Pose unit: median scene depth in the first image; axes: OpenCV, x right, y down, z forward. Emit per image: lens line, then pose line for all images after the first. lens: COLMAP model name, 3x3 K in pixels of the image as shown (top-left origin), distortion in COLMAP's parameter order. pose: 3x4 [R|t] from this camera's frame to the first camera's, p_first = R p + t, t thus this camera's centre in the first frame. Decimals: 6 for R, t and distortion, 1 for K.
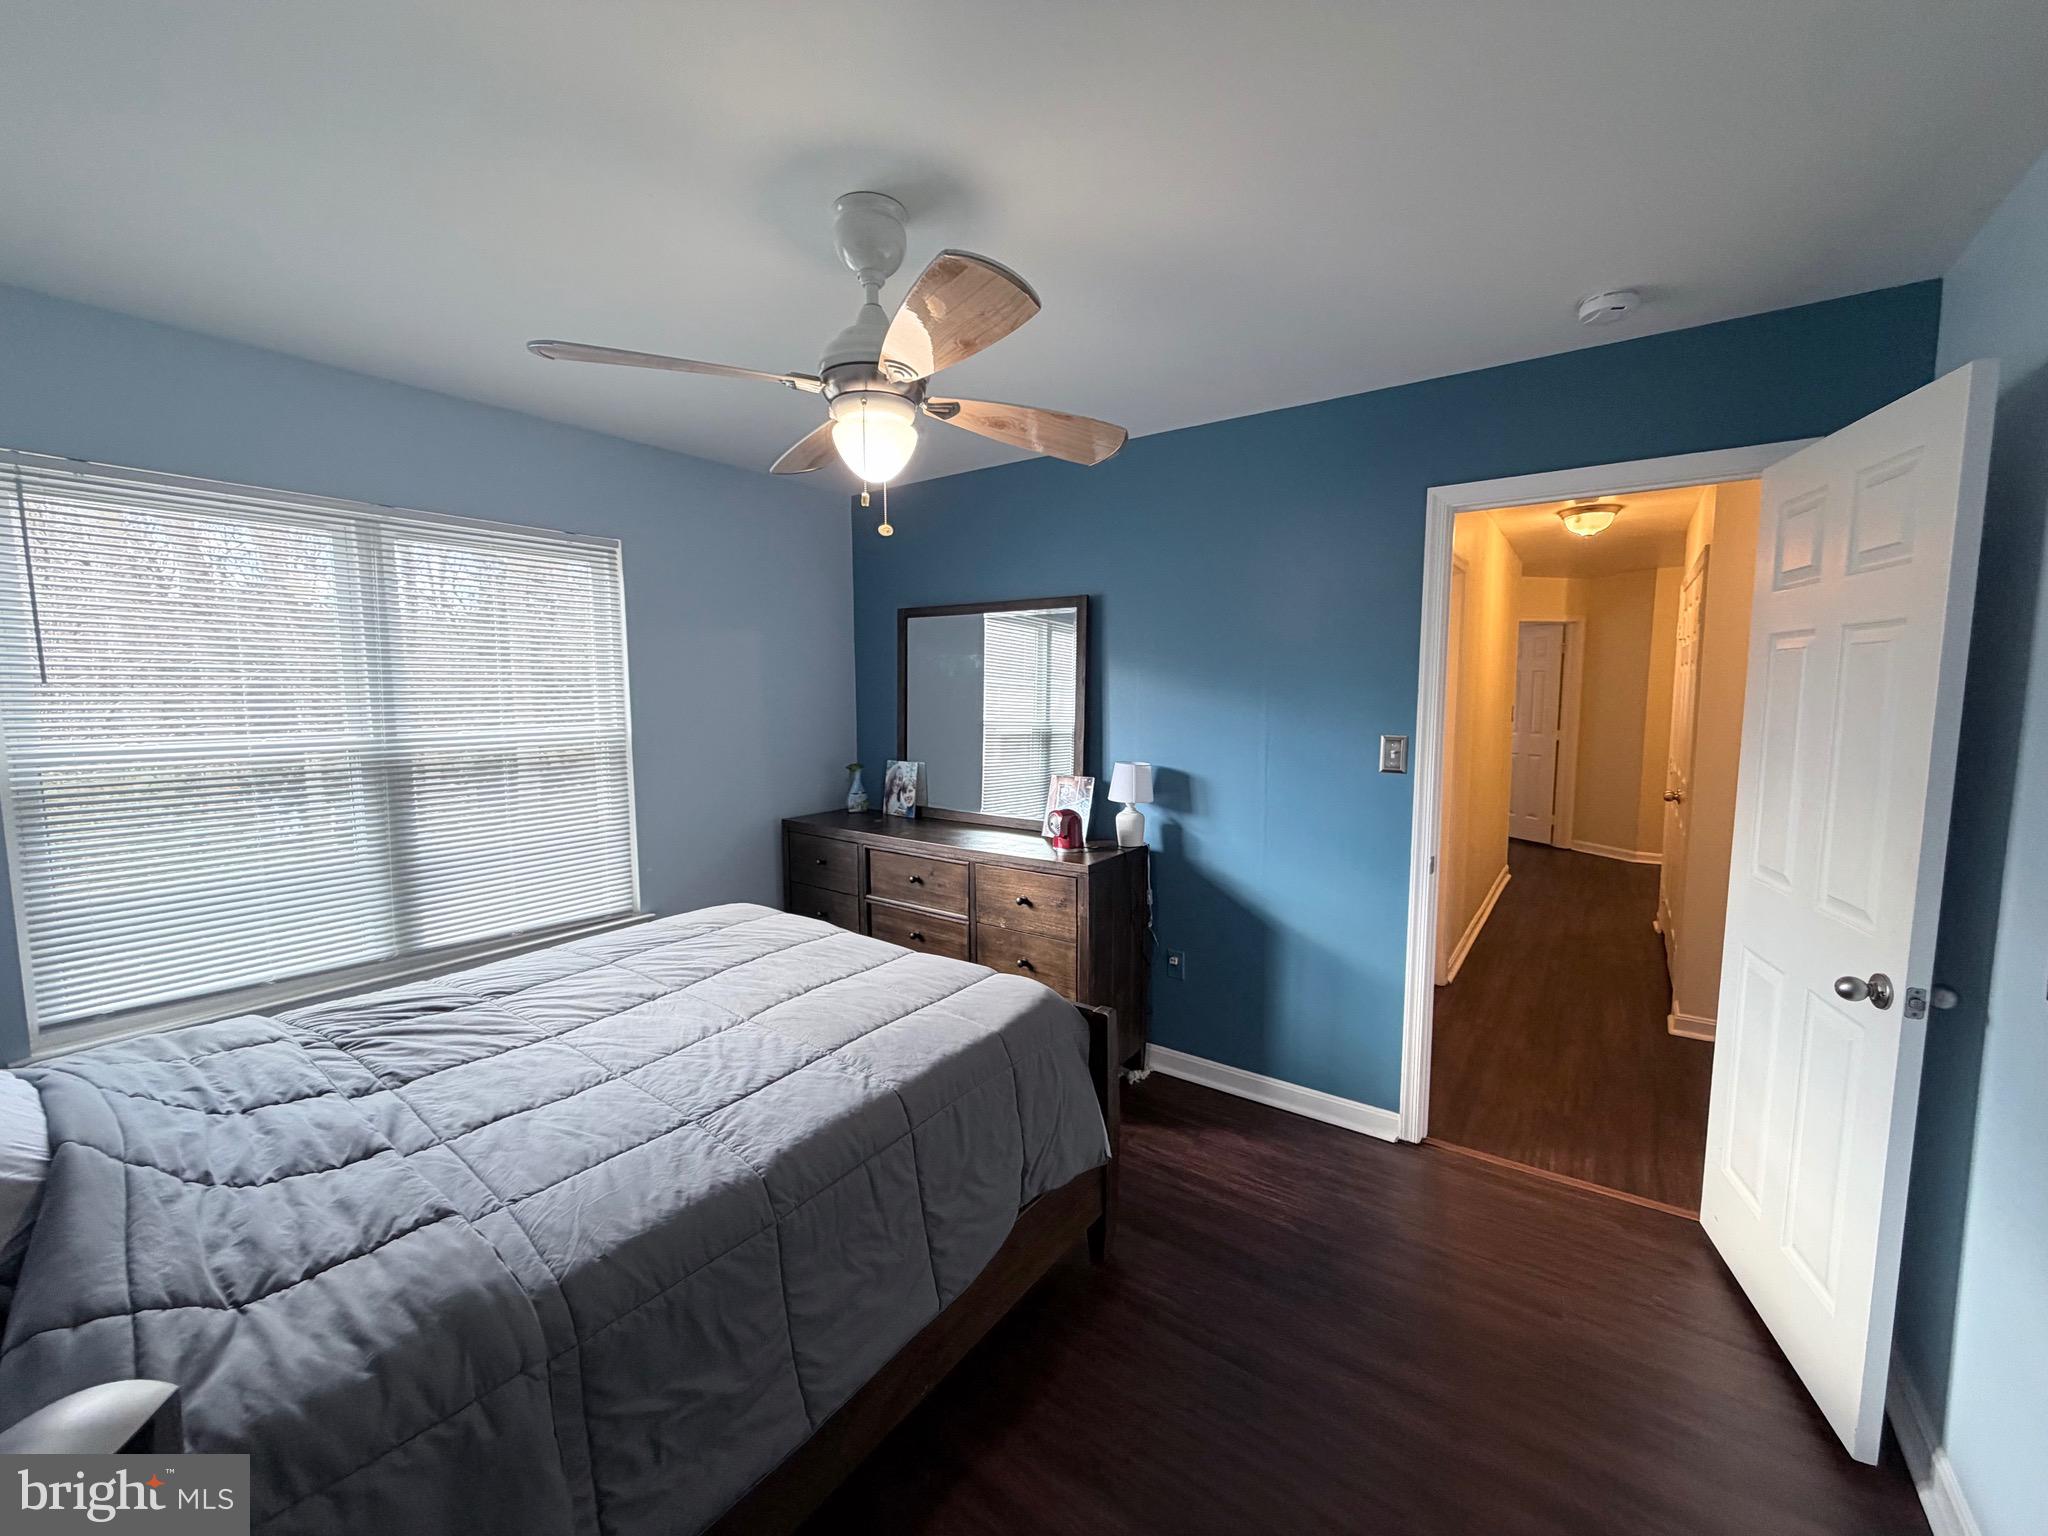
lens RADIAL K [[819.1, 0, 1031.1], [0, 819.1, 761.5], [0, 0, 1]] dist [0.002069, -0.000119]
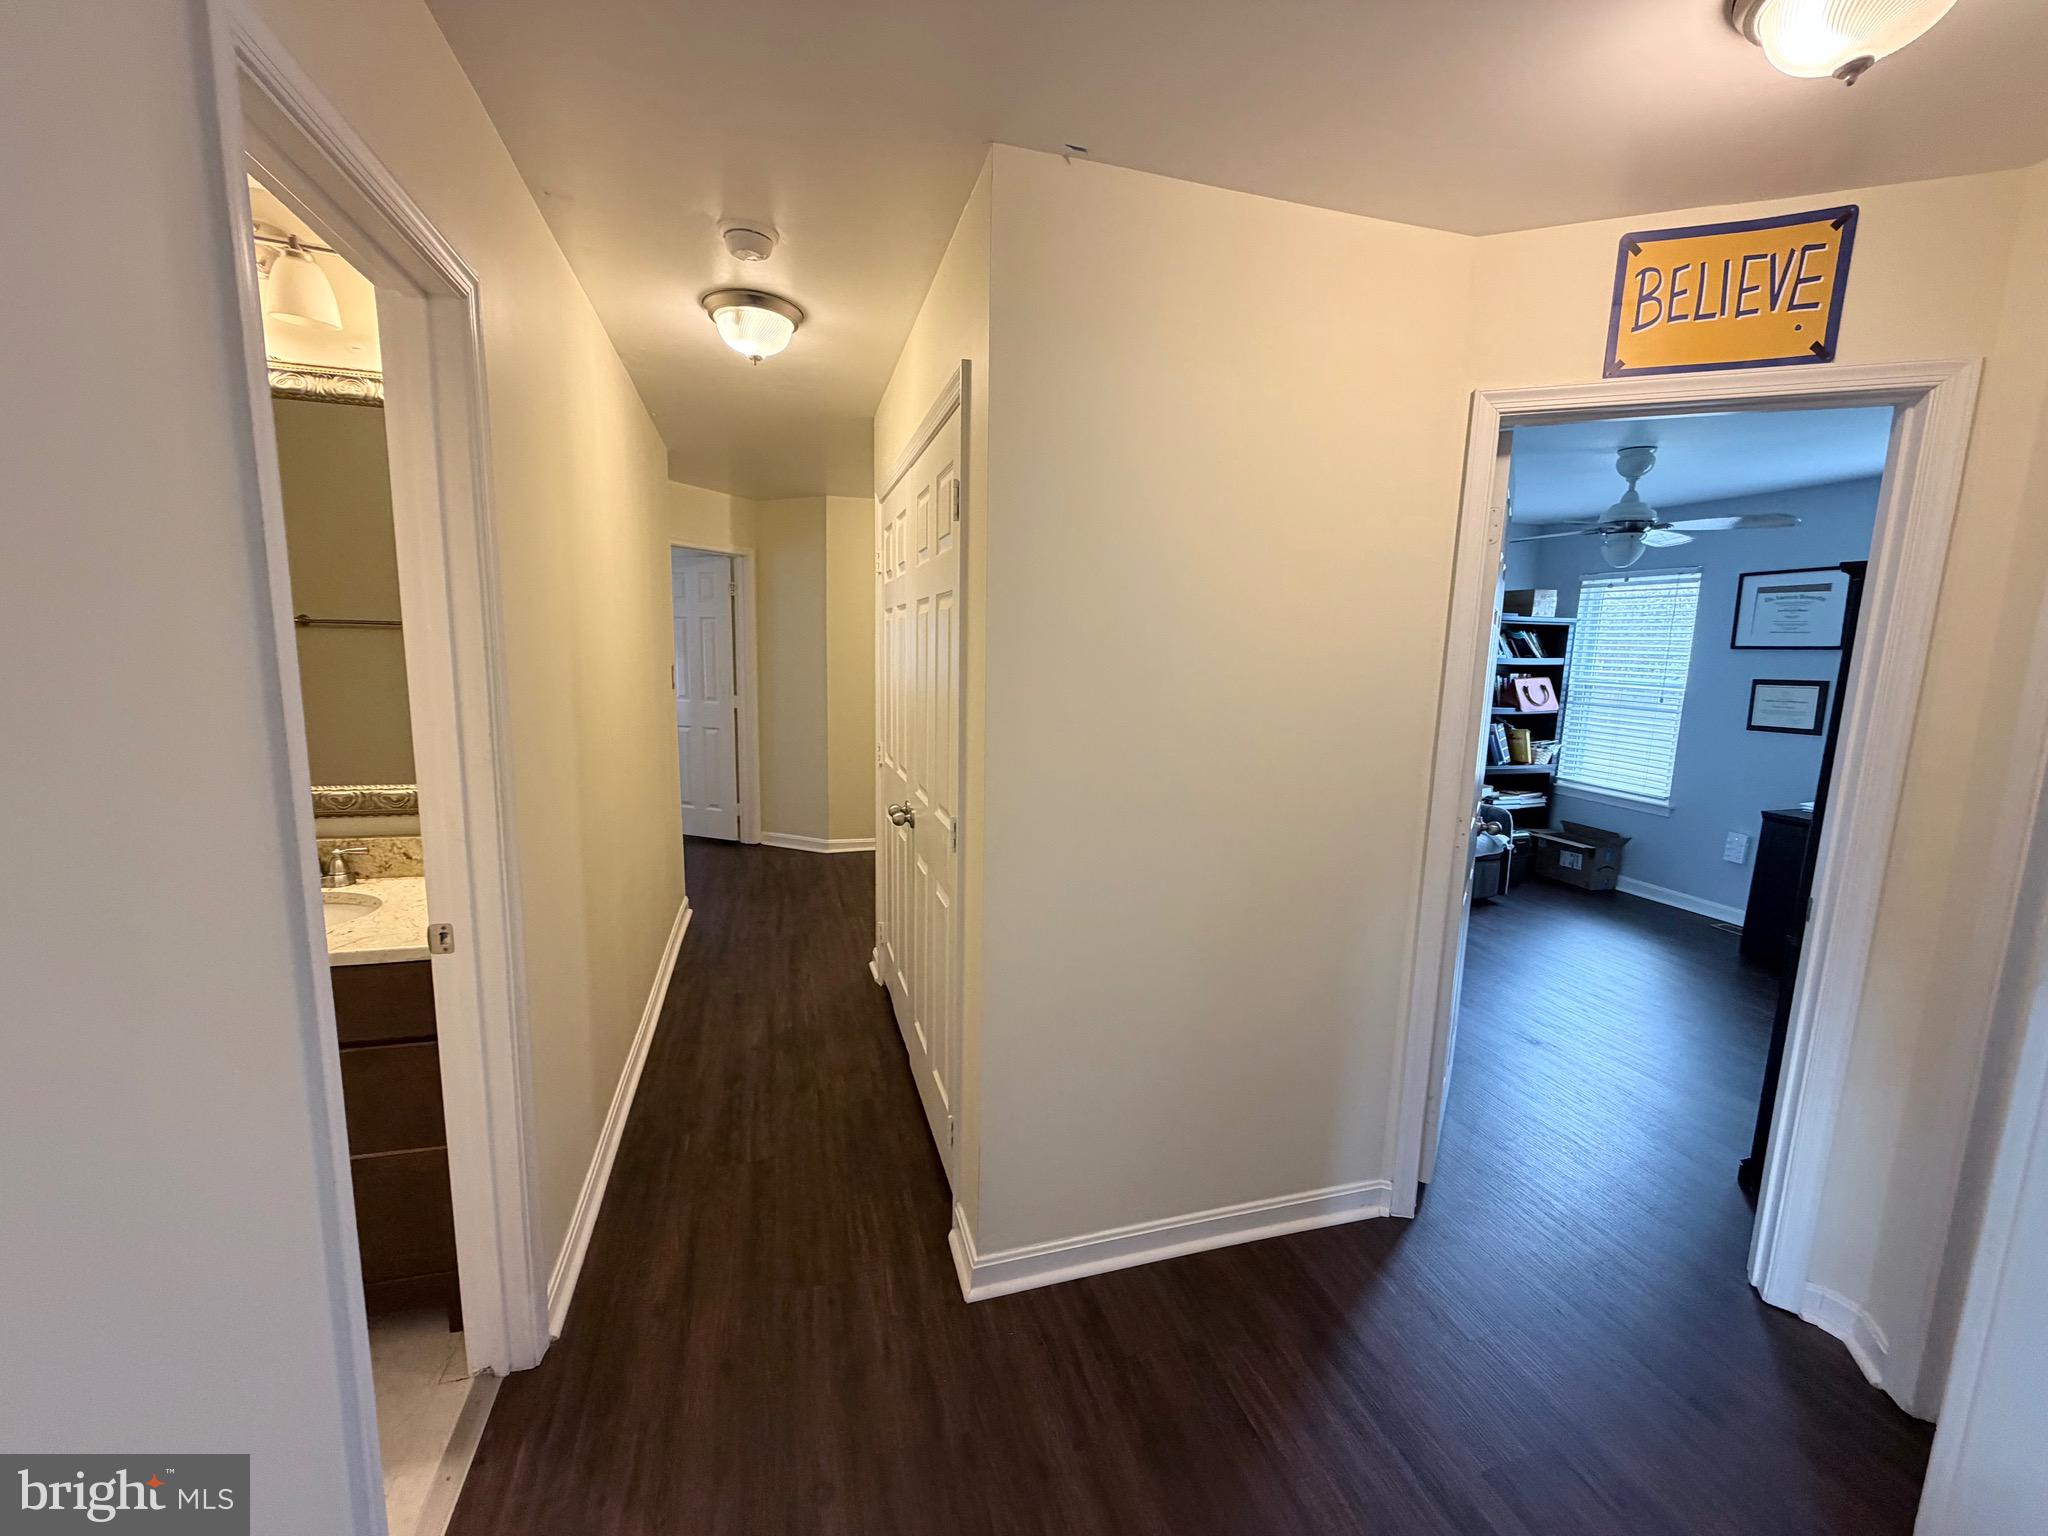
lens RADIAL K [[819.1, 0, 1019.5], [0, 819.1, 762.9], [0, 0, 1]] dist [0.002069, -0.000119]
pose [[0.618325, -0.095503, 0.780098, 0.228949], [0.050706, 0.995369, 0.081667, -0.030193], [-0.784285, -0.010941, 0.620305, 0.354181]]
